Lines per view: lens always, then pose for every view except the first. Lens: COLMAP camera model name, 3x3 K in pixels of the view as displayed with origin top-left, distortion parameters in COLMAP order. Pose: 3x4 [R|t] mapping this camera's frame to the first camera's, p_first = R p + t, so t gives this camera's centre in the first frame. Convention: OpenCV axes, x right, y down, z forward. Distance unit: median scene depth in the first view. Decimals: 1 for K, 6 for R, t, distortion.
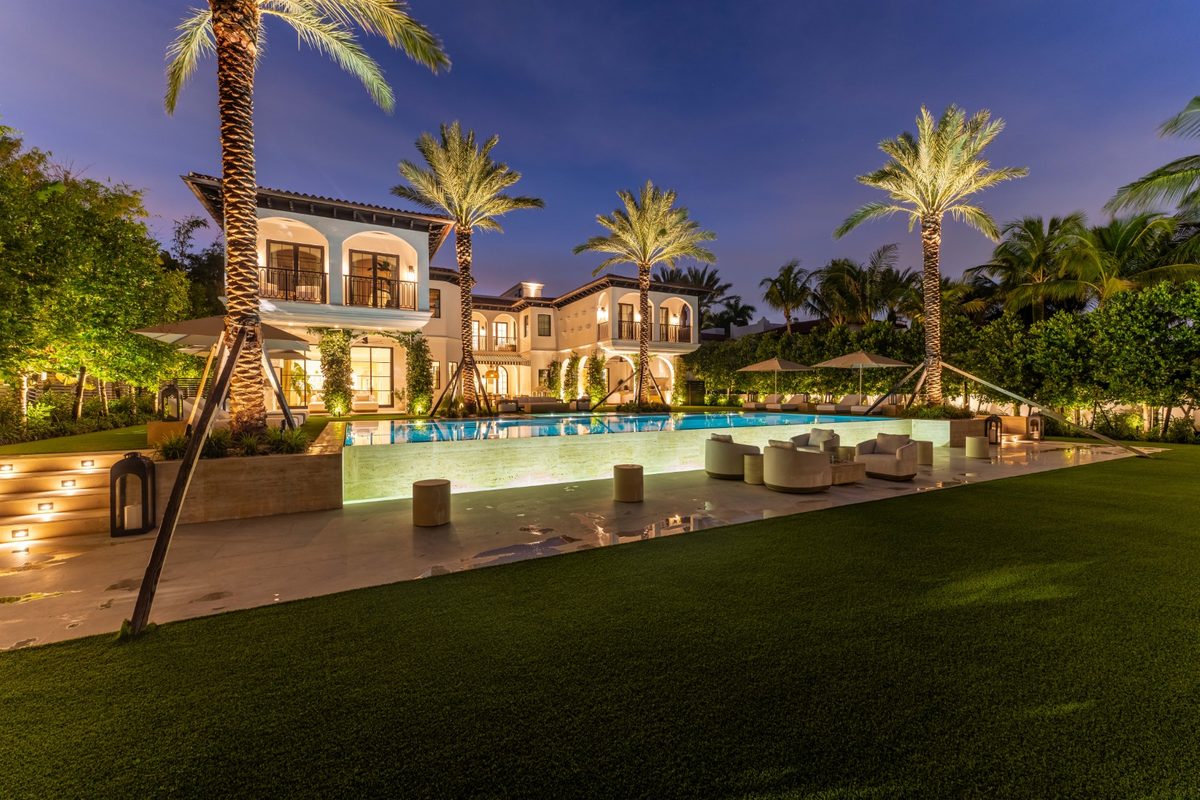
lens RADIAL K [[484.8, 0, 595.9], [0, 484.8, 395.2], [0, 0, 1]] dist [-0.001610, -0.000823]
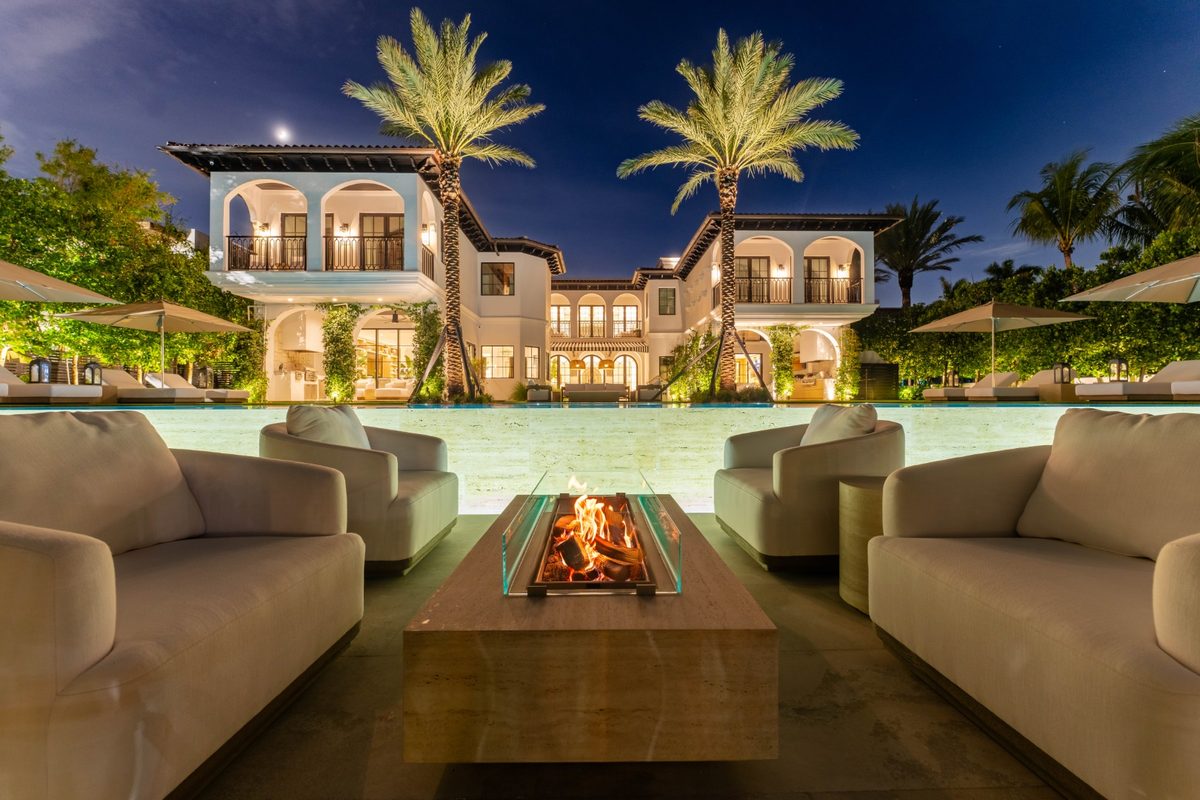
lens RADIAL K [[484.8, 0, 598.6], [0, 484.8, 398.8], [0, 0, 1]] dist [-0.001610, -0.000823]
pose [[0.897265, -0.001639, -0.441490, 0.162107], [-0.000626, 0.999987, -0.004985, 0.023818], [0.441493, 0.004749, 0.897252, 0.249019]]
